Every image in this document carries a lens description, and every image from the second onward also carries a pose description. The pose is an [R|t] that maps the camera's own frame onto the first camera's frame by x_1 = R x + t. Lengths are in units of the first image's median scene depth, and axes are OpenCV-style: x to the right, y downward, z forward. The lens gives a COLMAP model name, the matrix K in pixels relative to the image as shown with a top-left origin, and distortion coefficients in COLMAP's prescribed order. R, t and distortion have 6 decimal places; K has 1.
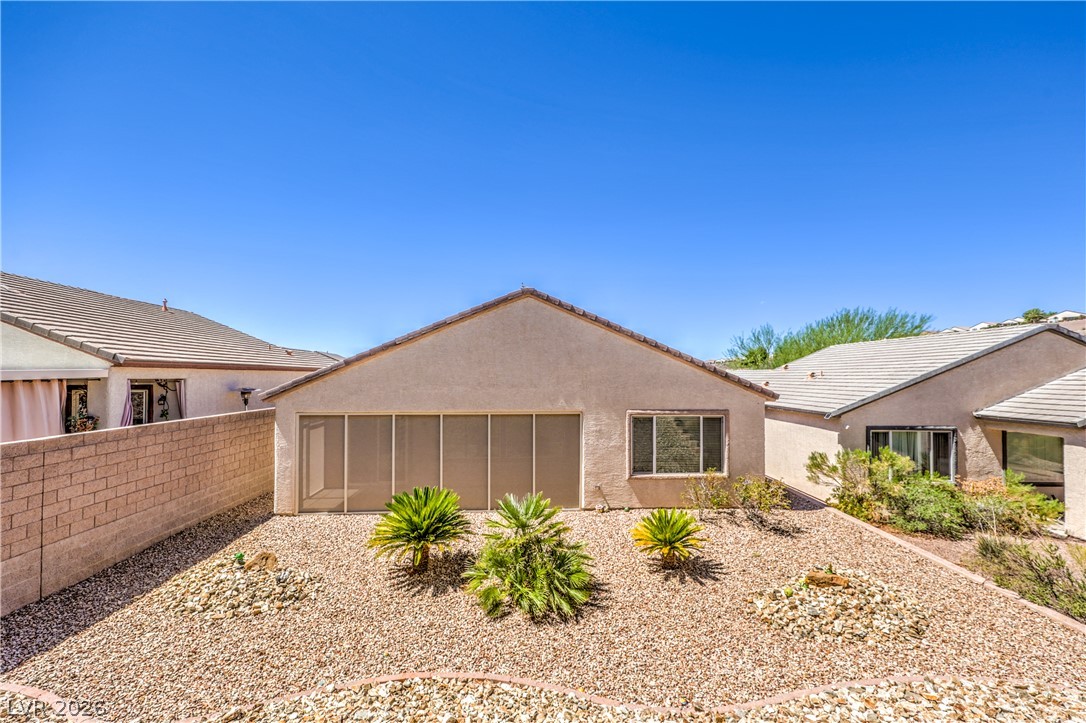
lens RADIAL K [[441.3, 0, 528.2], [0, 441.3, 374.1], [0, 0, 1]] dist [0.002071, 0.000368]
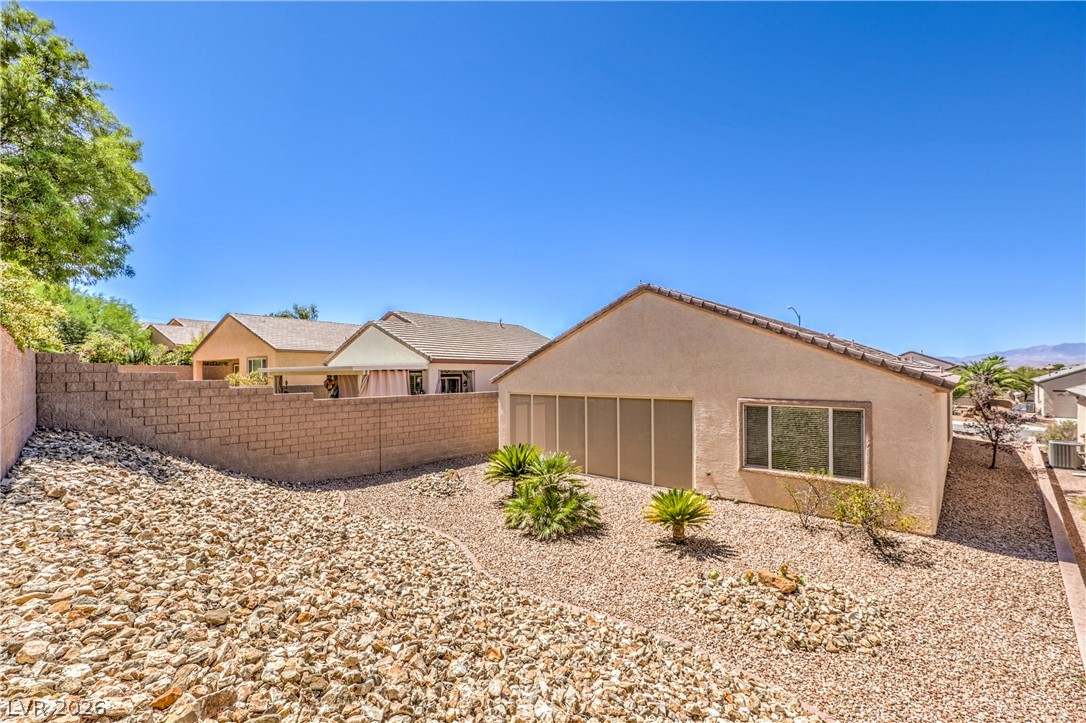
lens RADIAL K [[452.6, 0, 540.6], [0, 452.6, 377.2], [0, 0, 1]] dist [0.000479, 0.000052]
pose [[0.706211, 0.000837, -0.708001, 0.616680], [0.009454, 0.999899, 0.010612, 0.022815], [0.707938, -0.014187, 0.706132, 0.011684]]
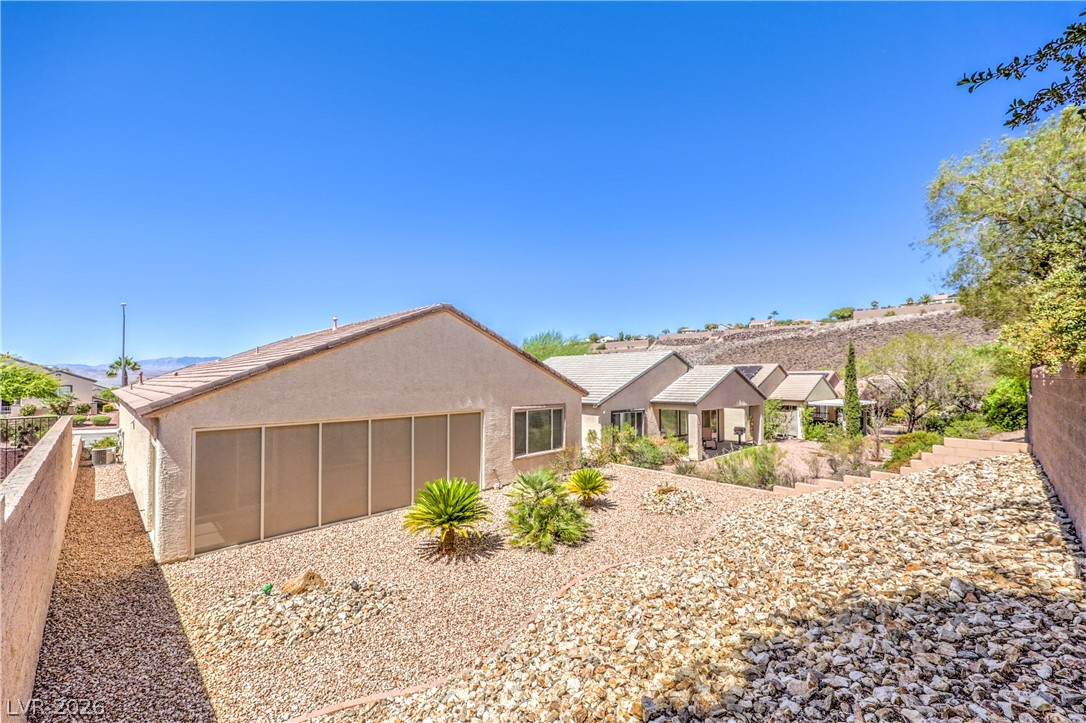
lens RADIAL K [[452.6, 0, 540.6], [0, 452.6, 377.2], [0, 0, 1]] dist [0.000479, 0.000052]
pose [[0.731500, -0.000503, 0.681841, -0.616587], [-0.000845, 0.999998, 0.001645, -0.007448], [-0.681841, -0.001779, 0.731498, -0.021703]]
